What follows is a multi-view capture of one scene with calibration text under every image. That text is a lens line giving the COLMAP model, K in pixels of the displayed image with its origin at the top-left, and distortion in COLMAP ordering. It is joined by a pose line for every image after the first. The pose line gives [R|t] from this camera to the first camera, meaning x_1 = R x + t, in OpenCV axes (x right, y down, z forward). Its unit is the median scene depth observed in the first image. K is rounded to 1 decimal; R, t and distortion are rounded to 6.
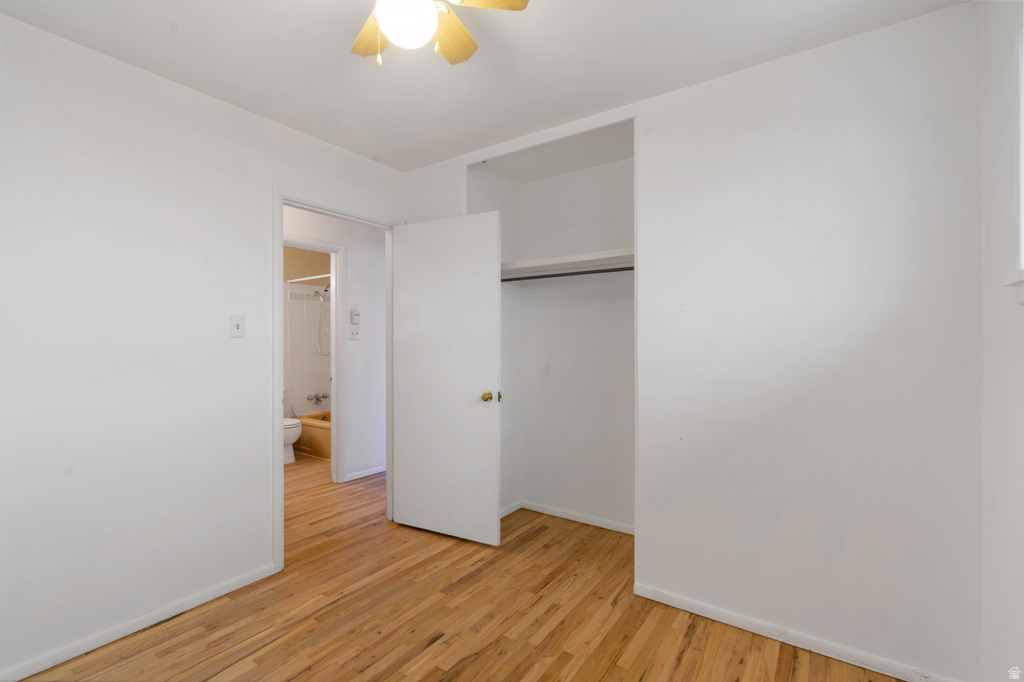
lens RADIAL K [[462.2, 0, 509.2], [0, 462.2, 340.3], [0, 0, 1]] dist [-0.008011, 0.002862]
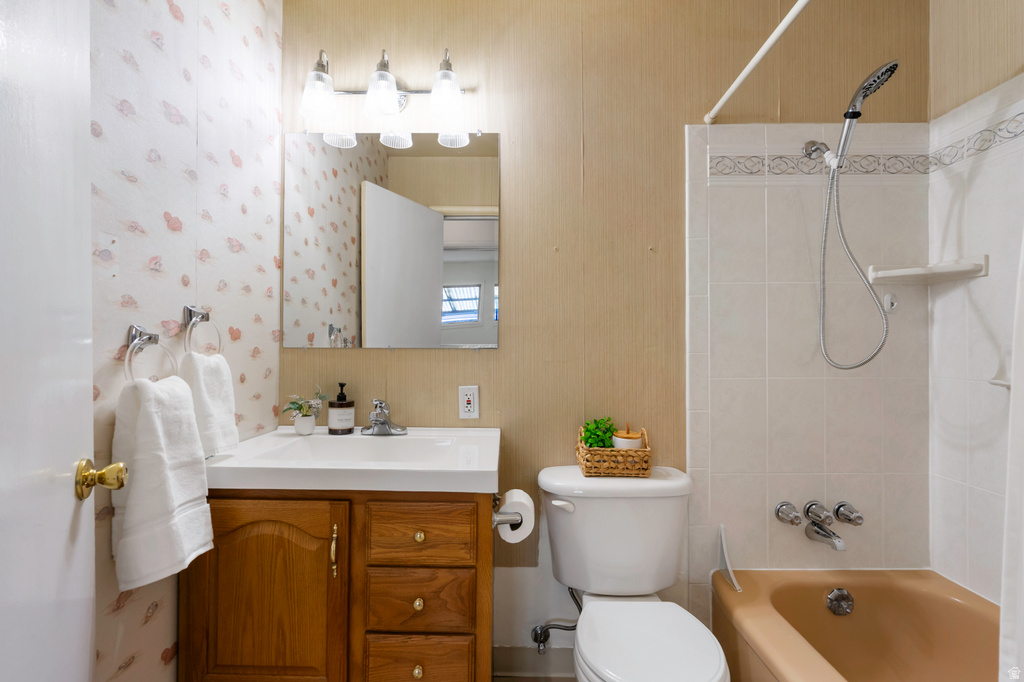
lens RADIAL K [[462.2, 0, 507.8], [0, 462.2, 343.3], [0, 0, 1]] dist [-0.008011, 0.002862]
pose [[0.548713, -0.000362, -0.836011, -0.287704], [0.006518, 0.999971, 0.003845, 0.018777], [0.835986, -0.007559, 0.548699, 0.699613]]
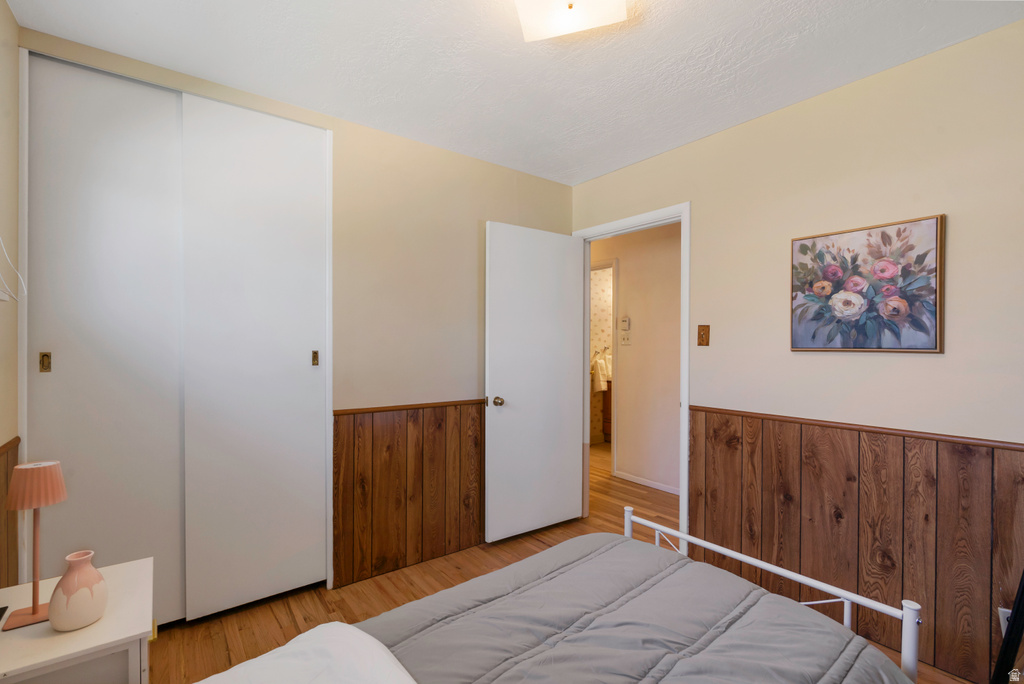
lens RADIAL K [[462.2, 0, 510.7], [0, 462.2, 348.3], [0, 0, 1]] dist [-0.008011, 0.002862]
pose [[-0.297739, 0.007427, -0.954618, 0.555958], [-0.001851, 0.999963, 0.008357, -0.001786], [0.954645, 0.004255, -0.297715, 0.804550]]
